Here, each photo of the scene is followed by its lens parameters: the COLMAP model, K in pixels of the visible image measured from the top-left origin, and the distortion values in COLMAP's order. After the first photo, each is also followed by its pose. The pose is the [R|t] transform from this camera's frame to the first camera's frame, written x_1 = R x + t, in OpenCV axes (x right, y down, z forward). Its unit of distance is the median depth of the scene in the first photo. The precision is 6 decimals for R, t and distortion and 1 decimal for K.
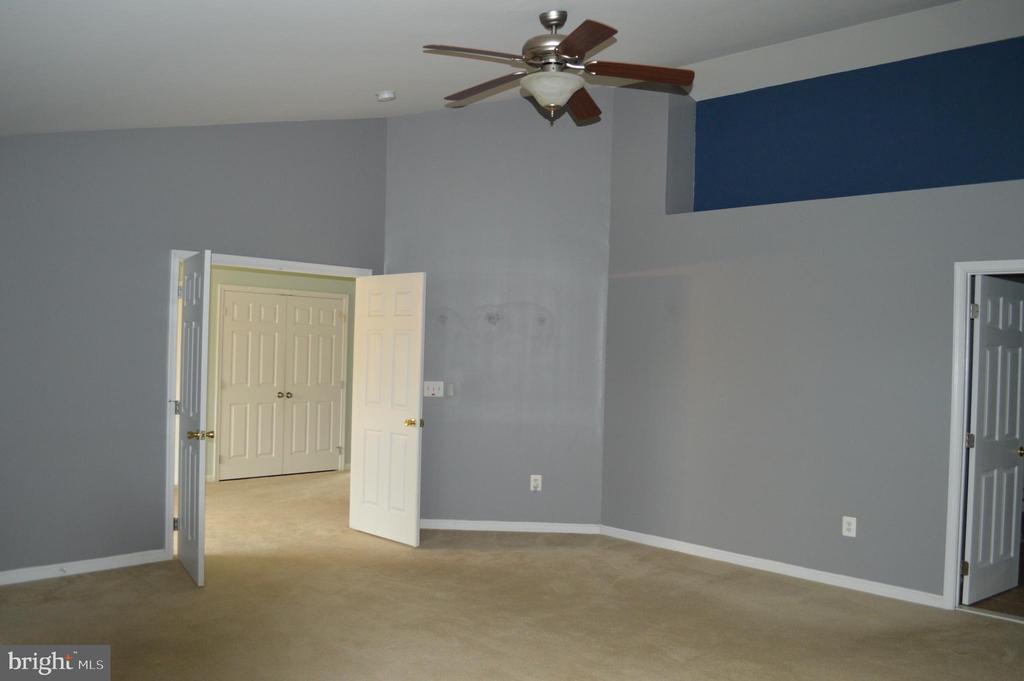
lens RADIAL K [[825.2, 0, 509.9], [0, 825.2, 339.9], [0, 0, 1]] dist [-0.072608, 0.002436]
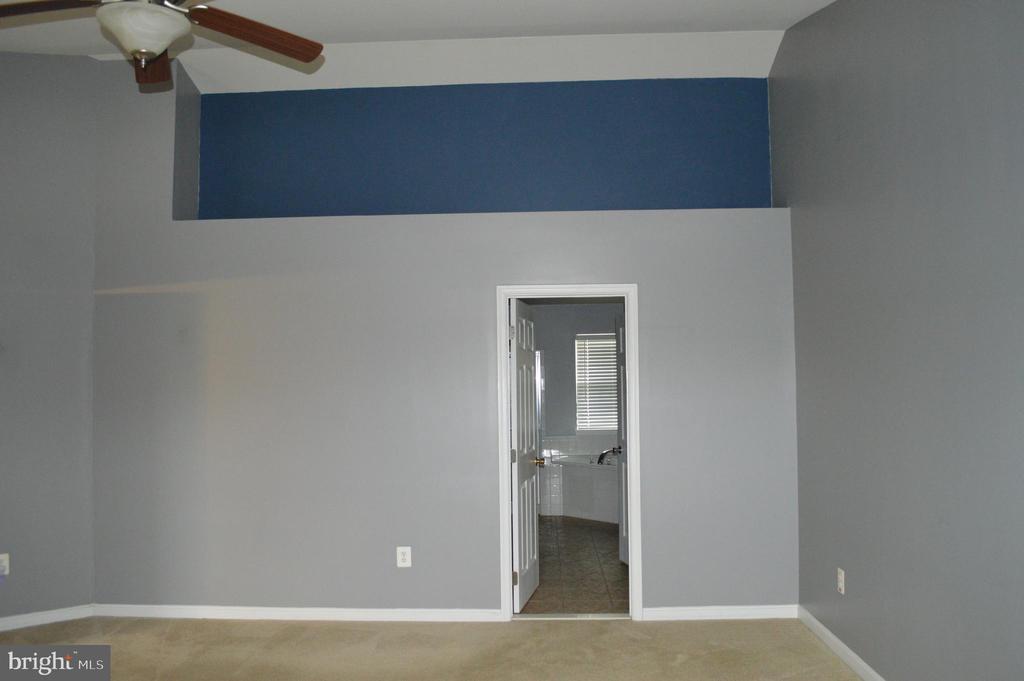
lens RADIAL K [[825.2, 0, 512.7], [0, 825.2, 340.1], [0, 0, 1]] dist [-0.072608, 0.002436]
pose [[0.736700, -0.004776, 0.676203, -0.154496], [0.027473, 0.999361, -0.022873, -0.001132], [-0.675661, 0.035428, 0.736360, 0.201607]]
